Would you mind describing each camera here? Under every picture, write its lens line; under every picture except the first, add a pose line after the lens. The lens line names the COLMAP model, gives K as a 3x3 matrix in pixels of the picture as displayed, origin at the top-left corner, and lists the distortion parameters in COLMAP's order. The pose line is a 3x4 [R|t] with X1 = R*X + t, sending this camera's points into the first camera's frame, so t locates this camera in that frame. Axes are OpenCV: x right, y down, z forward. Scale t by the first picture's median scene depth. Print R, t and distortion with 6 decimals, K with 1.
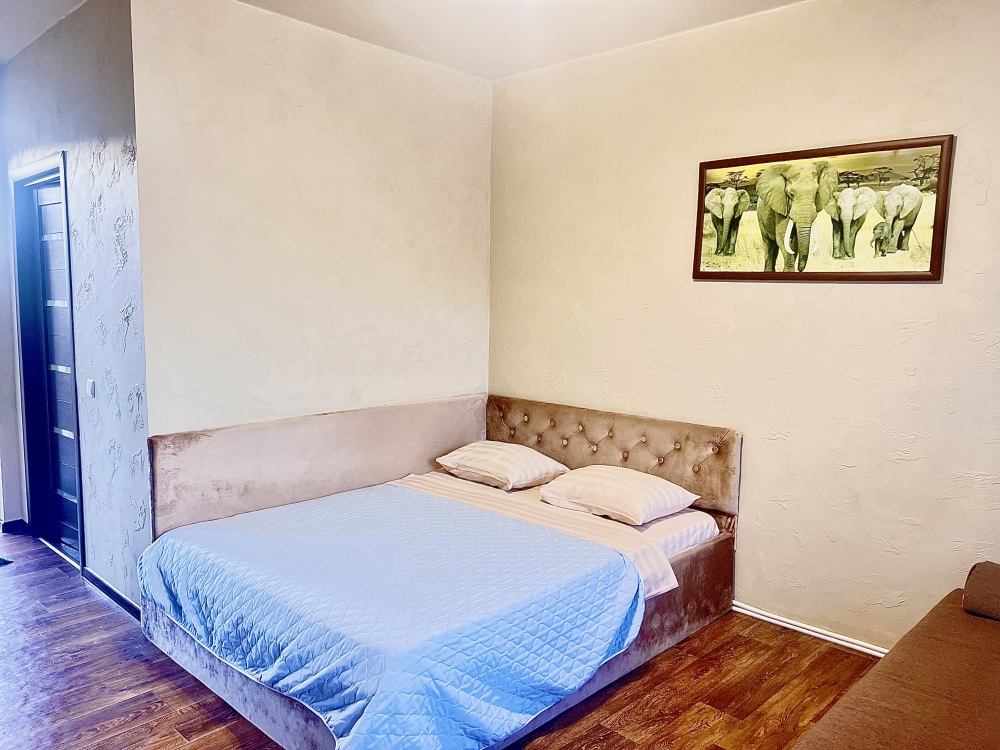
lens RADIAL K [[748.4, 0, 503.2], [0, 748.4, 379.5], [0, 0, 1]] dist [0.121083, -0.121681]
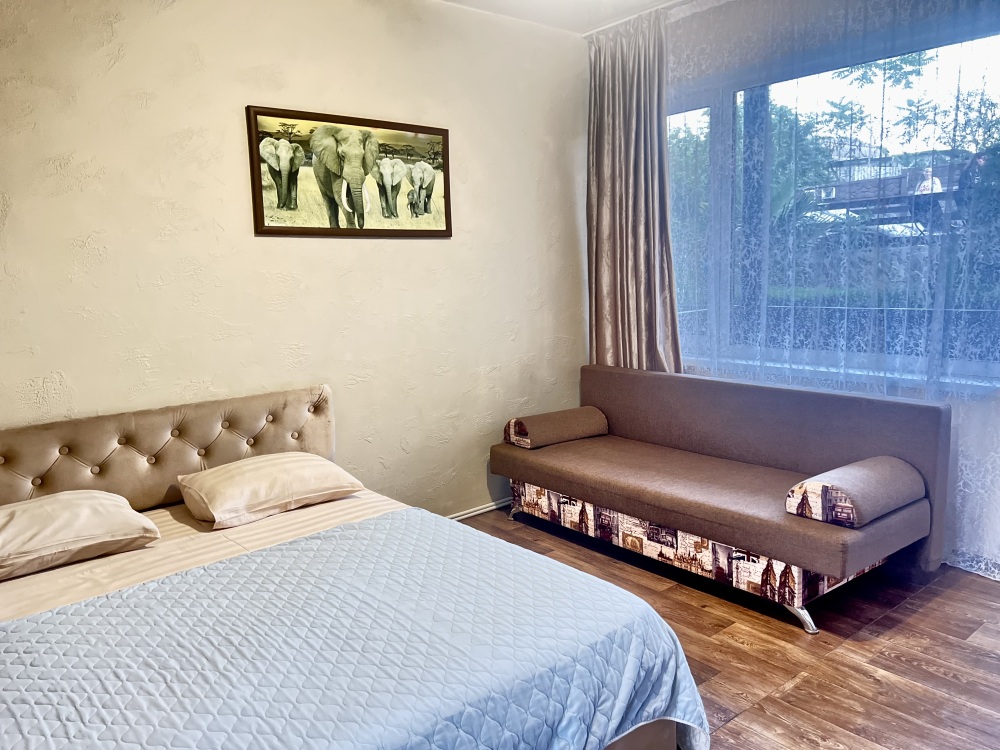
lens RADIAL K [[761.6, 0, 501.1], [0, 761.6, 391.9], [0, 0, 1]] dist [0.001352, 0.002076]
pose [[0.125525, -0.192802, 0.973176, -0.705120], [0.139769, 0.974587, 0.175054, -0.074613], [-0.982195, 0.114046, 0.149283, 0.655713]]
